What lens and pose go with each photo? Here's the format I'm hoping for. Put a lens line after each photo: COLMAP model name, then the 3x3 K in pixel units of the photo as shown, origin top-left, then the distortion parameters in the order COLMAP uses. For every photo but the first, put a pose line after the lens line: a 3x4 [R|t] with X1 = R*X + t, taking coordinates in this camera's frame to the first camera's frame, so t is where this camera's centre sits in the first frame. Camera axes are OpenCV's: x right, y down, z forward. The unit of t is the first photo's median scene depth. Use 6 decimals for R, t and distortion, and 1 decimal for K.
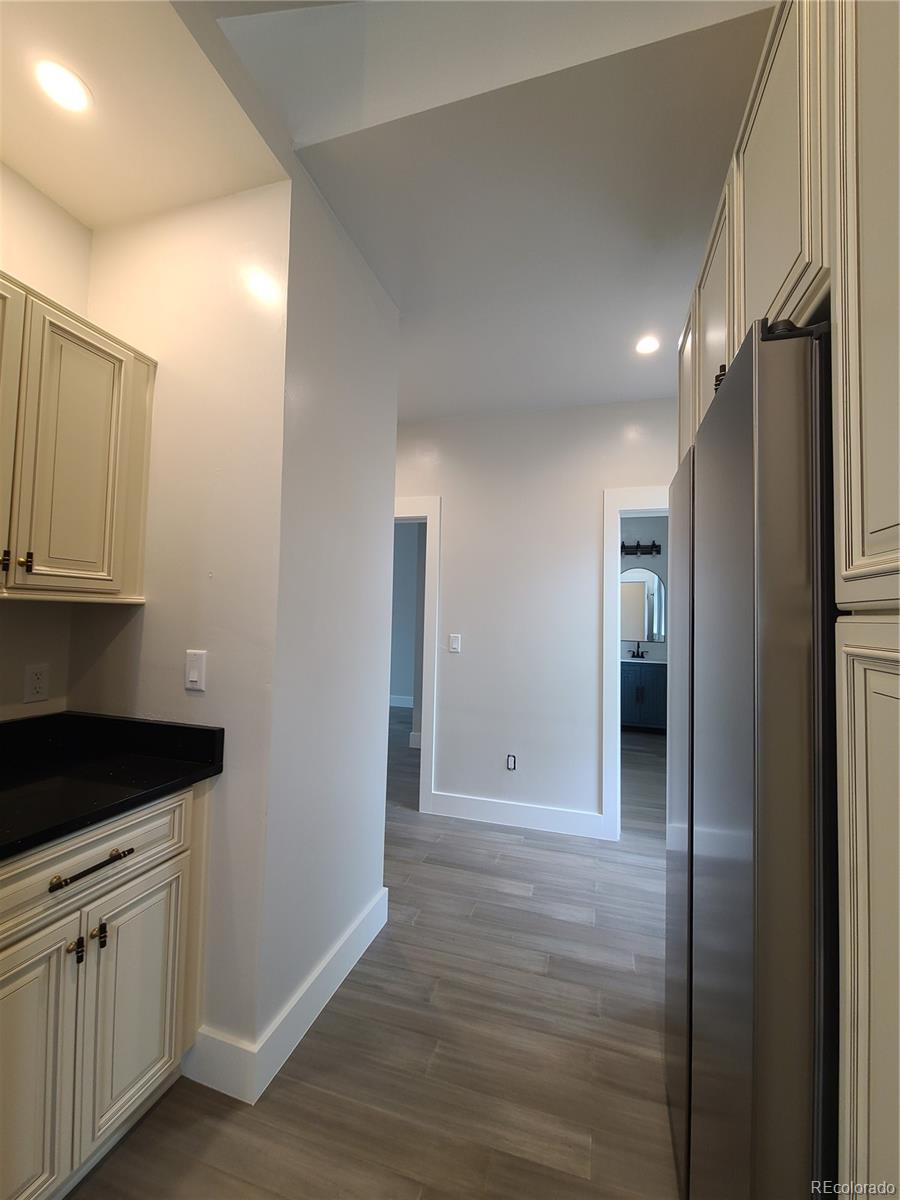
lens RADIAL K [[490.5, 0, 455.1], [0, 490.5, 594.0], [0, 0, 1]] dist [0.000974, -0.006006]
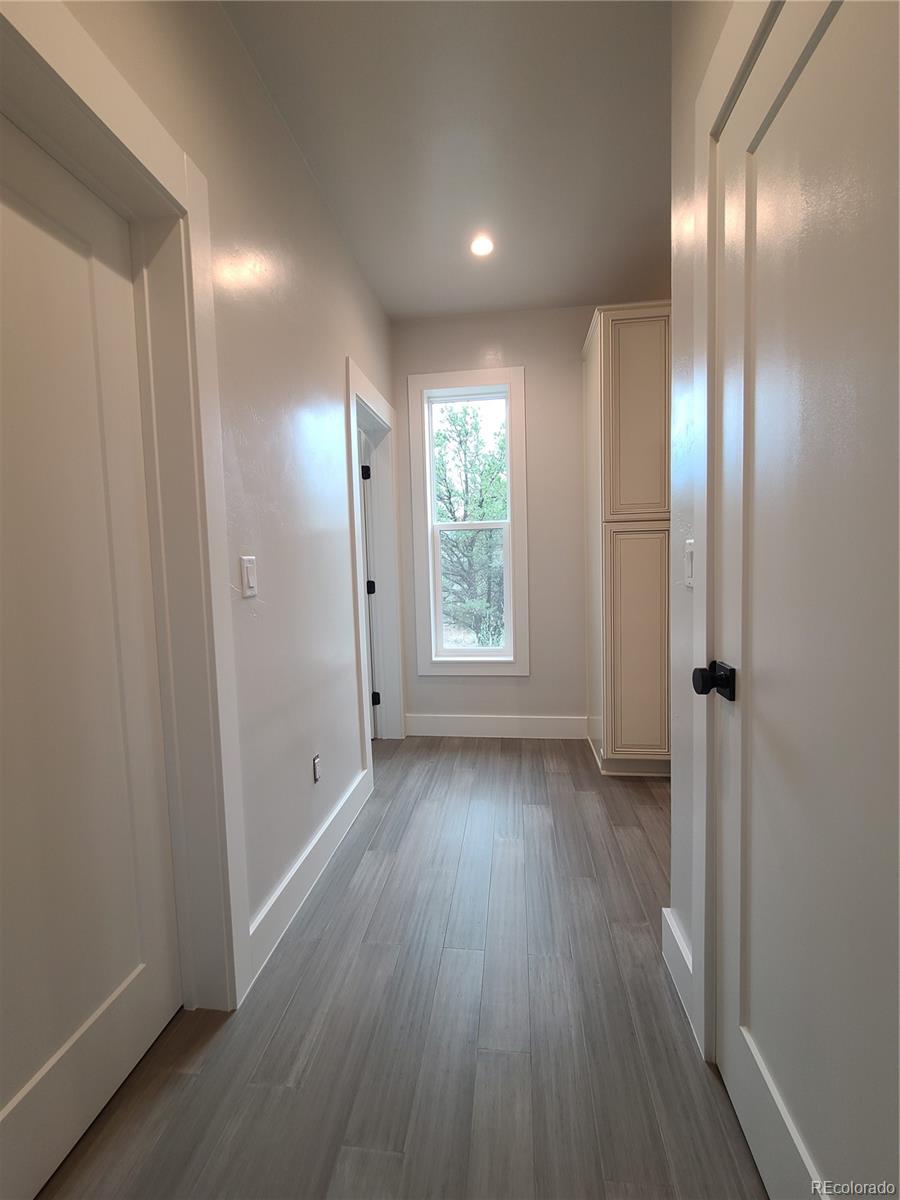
lens RADIAL K [[490.5, 0, 455.1], [0, 490.5, 594.0], [0, 0, 1]] dist [0.000974, -0.006006]
pose [[-0.162781, -0.088997, 0.982640, -0.890407], [-0.022204, 0.996002, 0.086529, 0.145157], [-0.986412, -0.007733, -0.164106, 1.737105]]
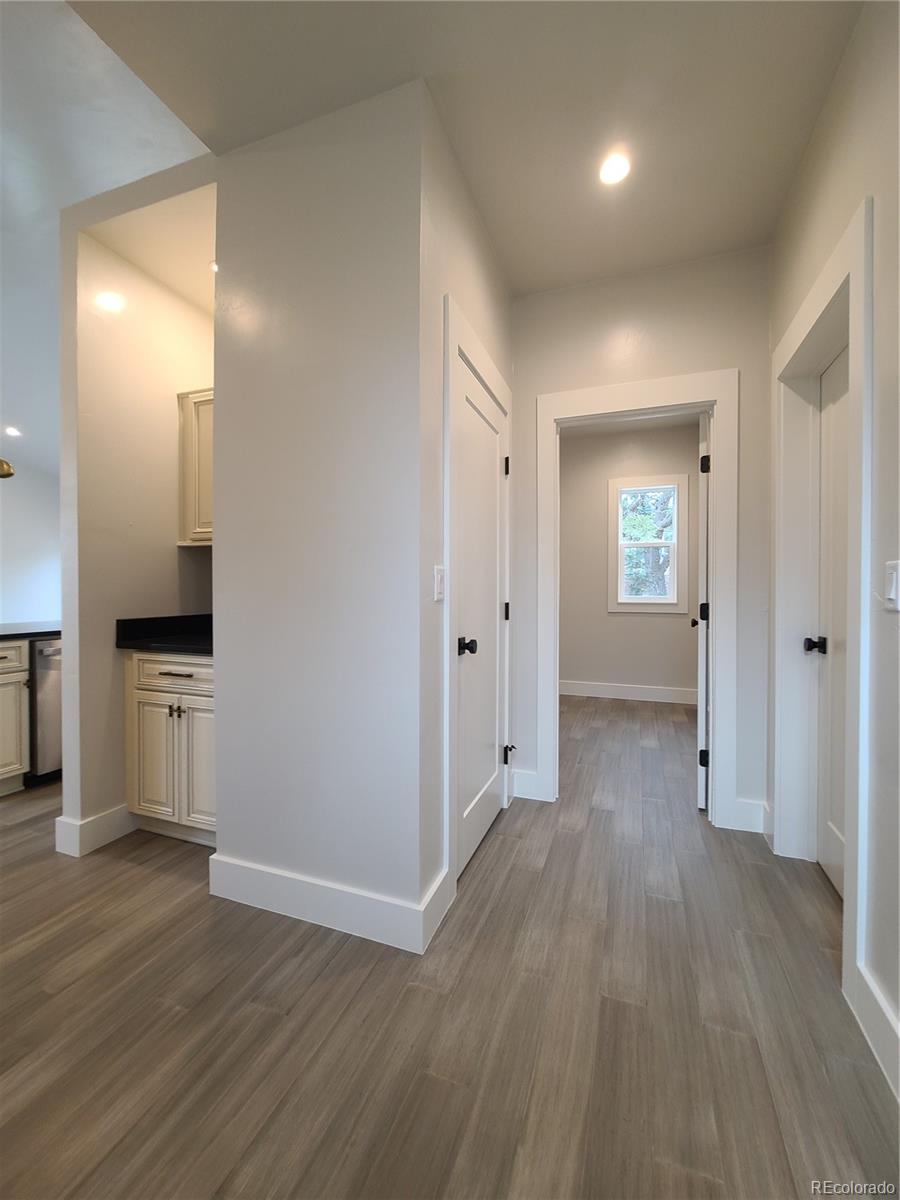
lens RADIAL K [[490.5, 0, 455.1], [0, 490.5, 594.0], [0, 0, 1]] dist [0.000974, -0.006006]
pose [[-0.067691, -0.013105, -0.997620, 0.713452], [0.046547, 0.998783, -0.016279, 0.194038], [0.996620, -0.047538, -0.066999, 1.389435]]
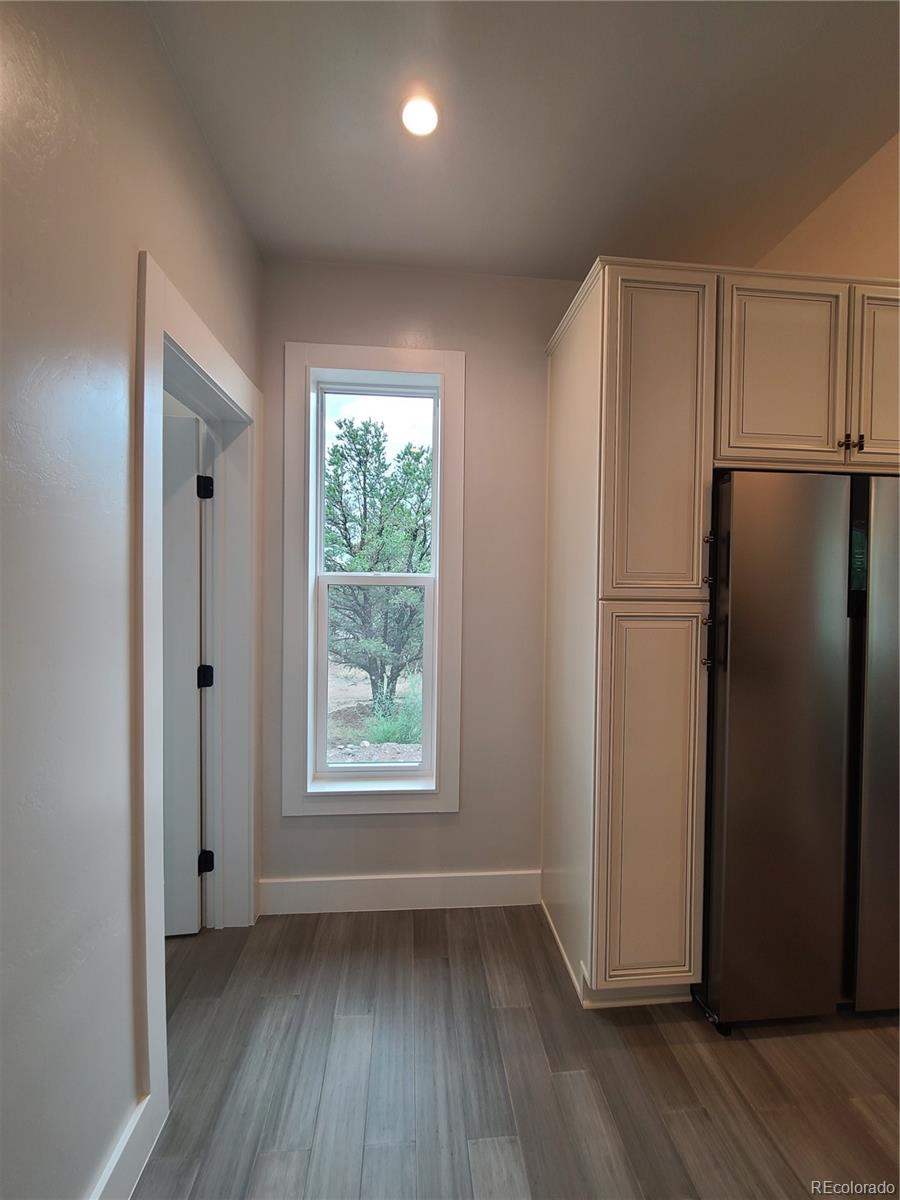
lens RADIAL K [[490.5, 0, 455.1], [0, 490.5, 594.0], [0, 0, 1]] dist [0.000974, -0.006006]
pose [[-0.367577, -0.049313, 0.928685, -0.240139], [-0.066320, 0.997441, 0.026714, 0.032144], [-0.927625, -0.051771, -0.369907, 1.641078]]
